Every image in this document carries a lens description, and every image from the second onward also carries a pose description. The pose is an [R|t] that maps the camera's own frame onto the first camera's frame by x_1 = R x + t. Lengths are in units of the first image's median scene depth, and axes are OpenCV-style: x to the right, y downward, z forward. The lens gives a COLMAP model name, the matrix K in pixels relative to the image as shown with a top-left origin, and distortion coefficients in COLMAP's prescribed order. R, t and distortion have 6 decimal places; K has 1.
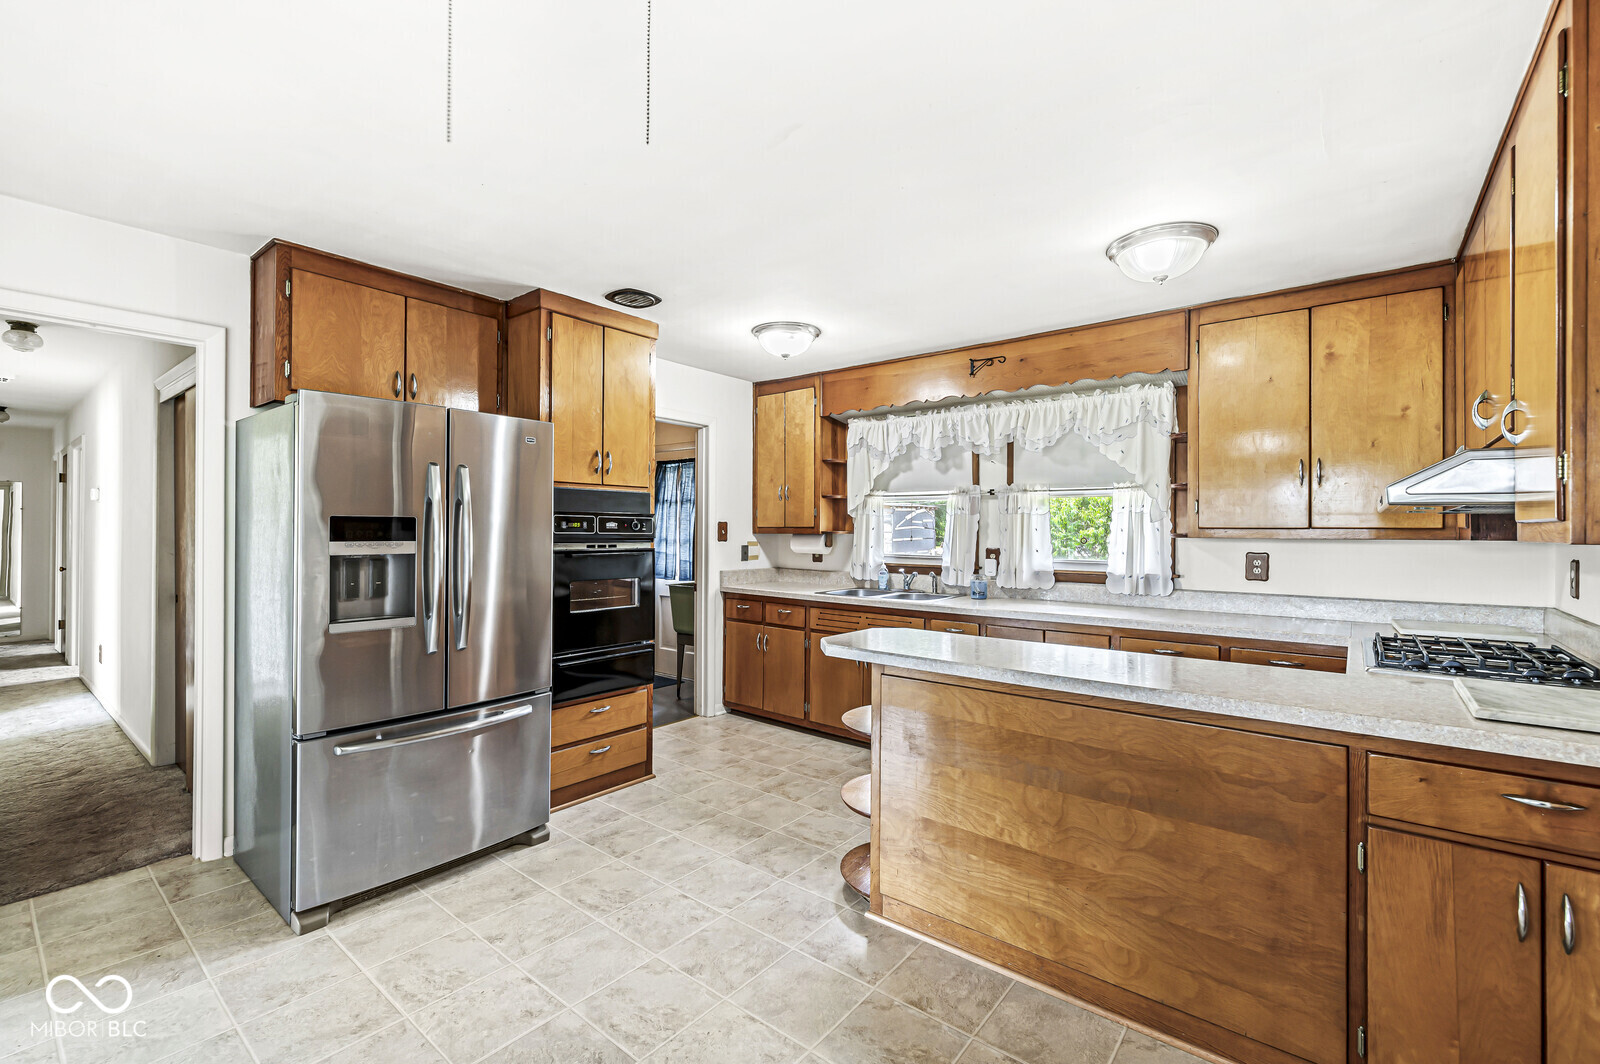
lens RADIAL K [[693.6, 0, 796.8], [0, 693.6, 522.8], [0, 0, 1]] dist [-0.002211, -0.001028]
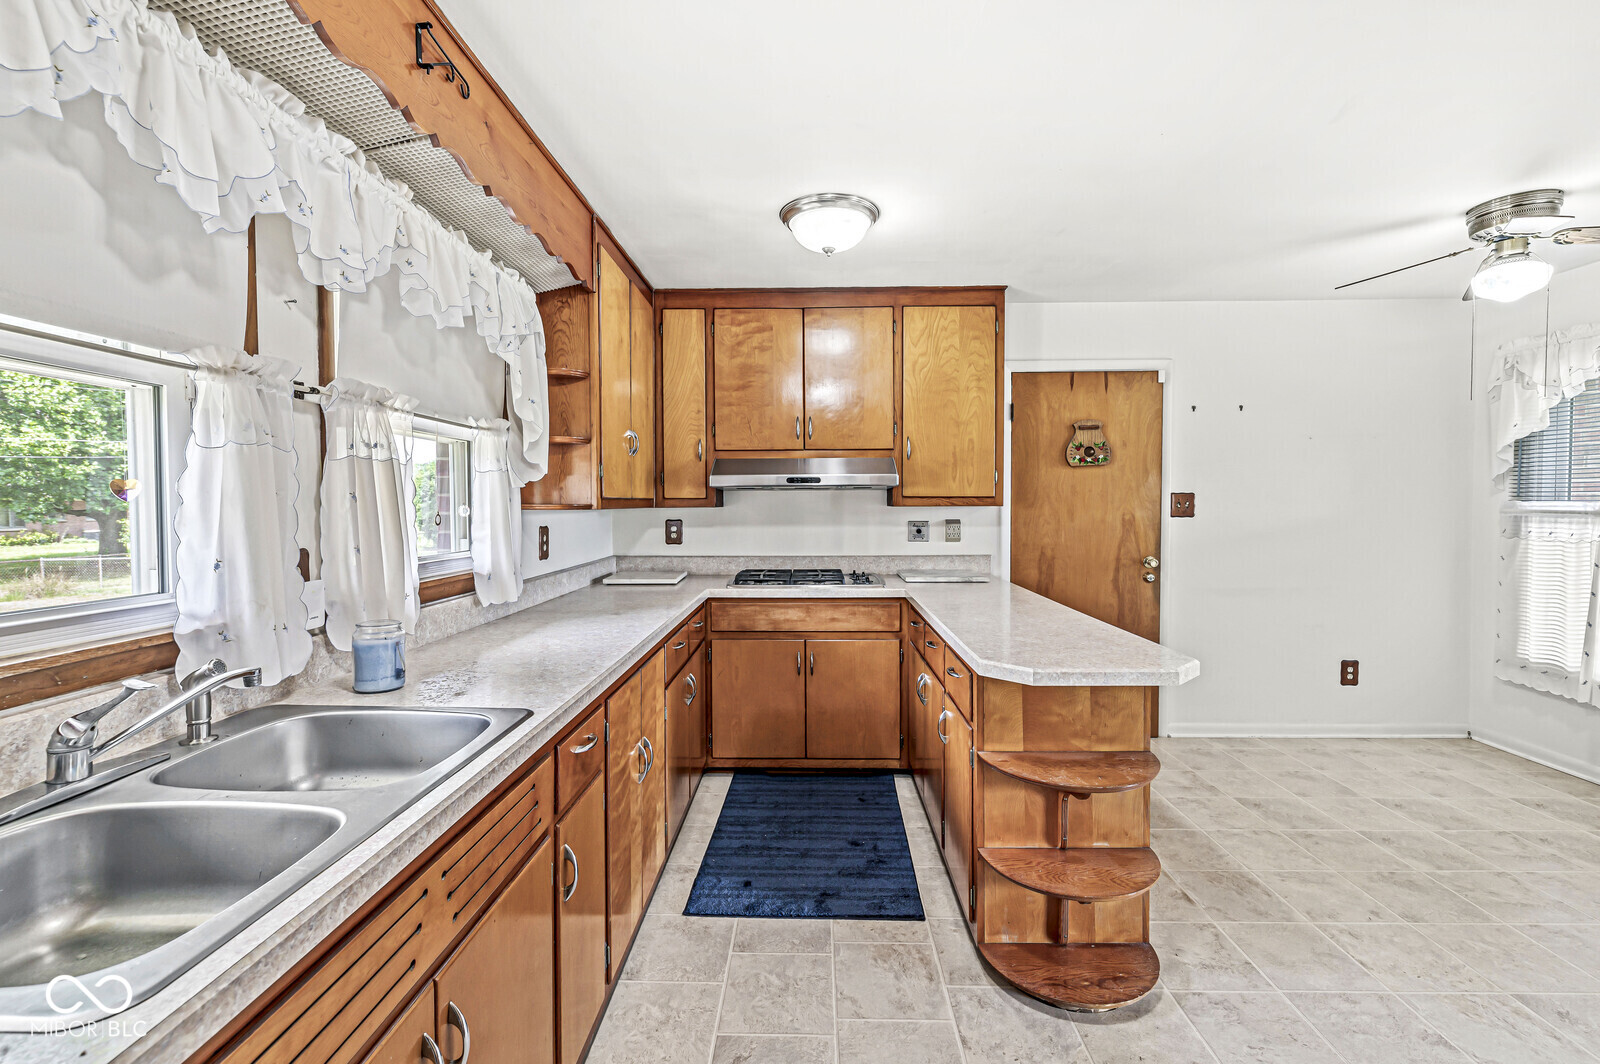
lens RADIAL K [[693.6, 0, 796.8], [0, 693.6, 522.8], [0, 0, 1]] dist [-0.002211, -0.001028]
pose [[-0.607299, -0.033298, 0.793775, -0.222324], [-0.008200, 0.999331, 0.035648, 0.012098], [-0.794431, 0.015140, -0.607166, 1.463334]]
